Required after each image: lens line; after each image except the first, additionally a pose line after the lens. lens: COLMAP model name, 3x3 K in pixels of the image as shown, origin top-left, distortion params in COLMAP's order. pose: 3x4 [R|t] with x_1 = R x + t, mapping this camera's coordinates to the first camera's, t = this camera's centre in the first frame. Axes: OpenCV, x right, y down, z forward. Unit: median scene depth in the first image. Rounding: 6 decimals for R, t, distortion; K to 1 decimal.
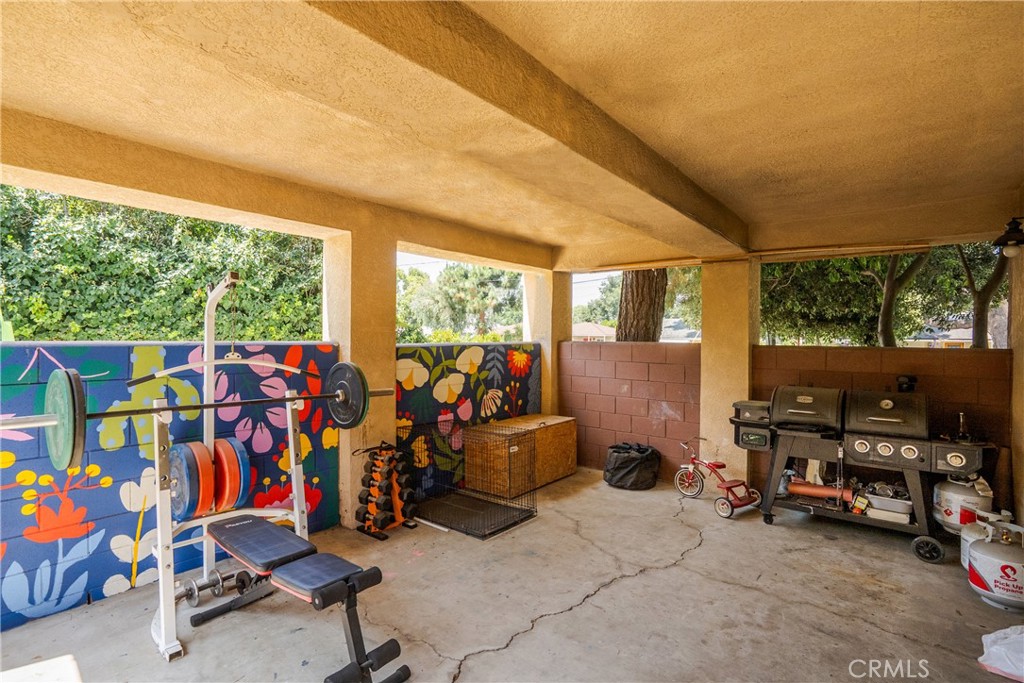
lens RADIAL K [[493.2, 0, 509.1], [0, 493.2, 338.4], [0, 0, 1]] dist [-0.027209, 0.011230]
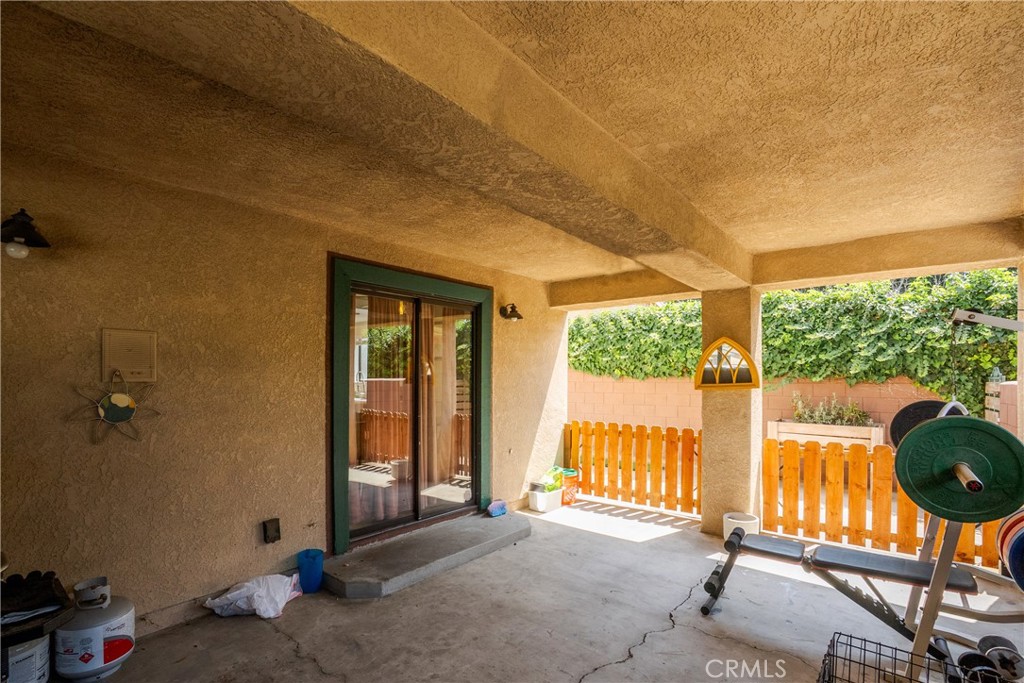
lens RADIAL K [[493.2, 0, 501.8], [0, 493.2, 376.4], [0, 0, 1]] dist [-0.027209, 0.011230]
pose [[-0.999881, -0.011491, -0.010271, 0.195526], [-0.011468, 0.999932, -0.002337, 0.004234], [0.010297, -0.002219, -0.999945, 1.180293]]
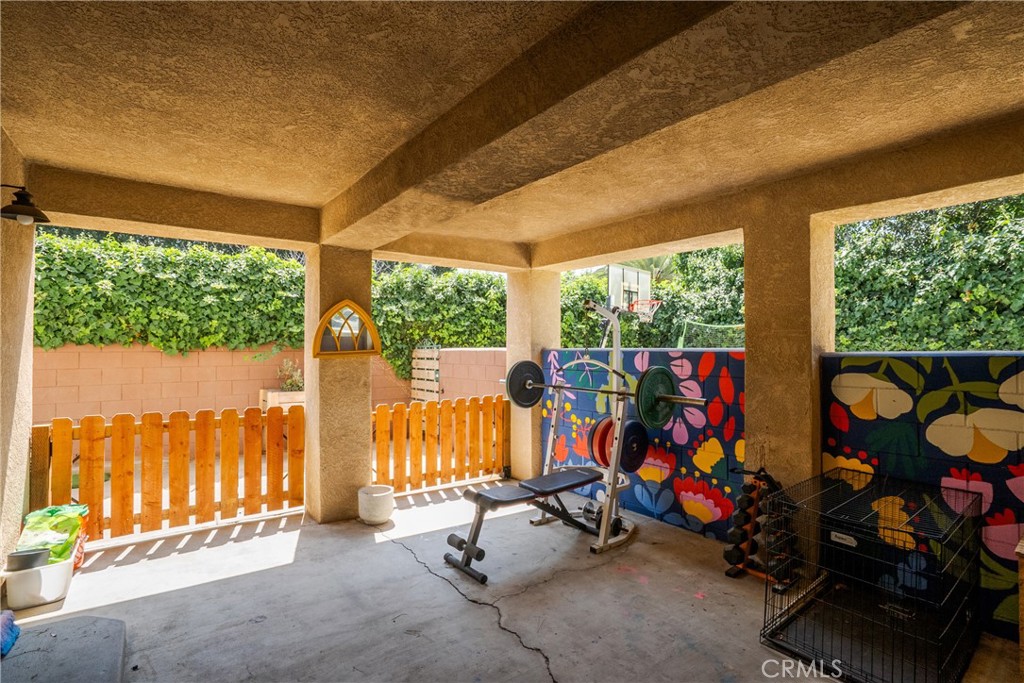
lens RADIAL K [[493.2, 0, 514.5], [0, 493.2, 339.9], [0, 0, 1]] dist [-0.027209, 0.011230]
pose [[-0.223210, -0.027891, -0.974371, 0.565102], [-0.003635, 0.999607, -0.027781, 0.015517], [0.974764, -0.002659, -0.223223, 0.682161]]
